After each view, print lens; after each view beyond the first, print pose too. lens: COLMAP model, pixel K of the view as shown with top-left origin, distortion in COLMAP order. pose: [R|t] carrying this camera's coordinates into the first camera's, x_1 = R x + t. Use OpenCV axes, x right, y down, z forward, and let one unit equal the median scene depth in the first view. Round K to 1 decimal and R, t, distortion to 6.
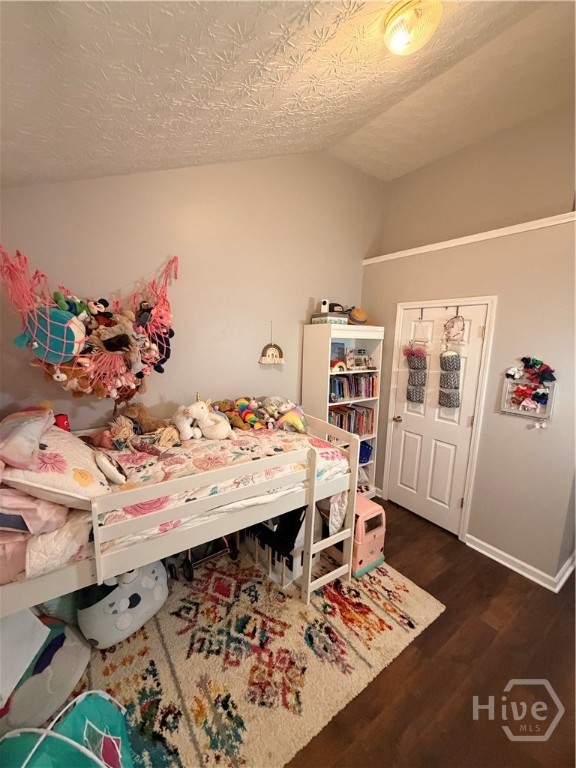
lens RADIAL K [[306.5, 0, 286.4], [0, 306.5, 382.0], [0, 0, 1]] dist [-0.001142, -0.000011]
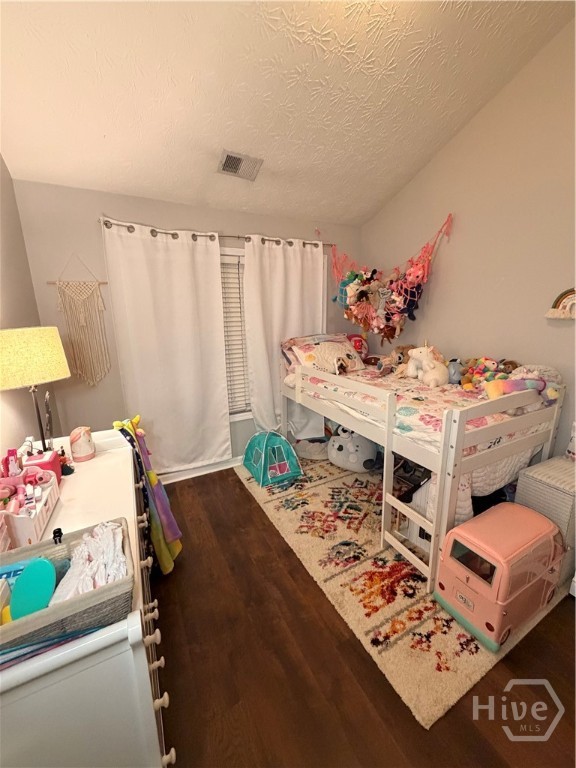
lens RADIAL K [[306.5, 0, 288.1], [0, 306.5, 383.8], [0, 0, 1]] dist [-0.001142, -0.000011]
pose [[-0.131404, 0.200529, -0.970835, 1.139312], [-0.135390, 0.966520, 0.217963, 0.020932], [0.982040, 0.160083, -0.099854, 0.810686]]
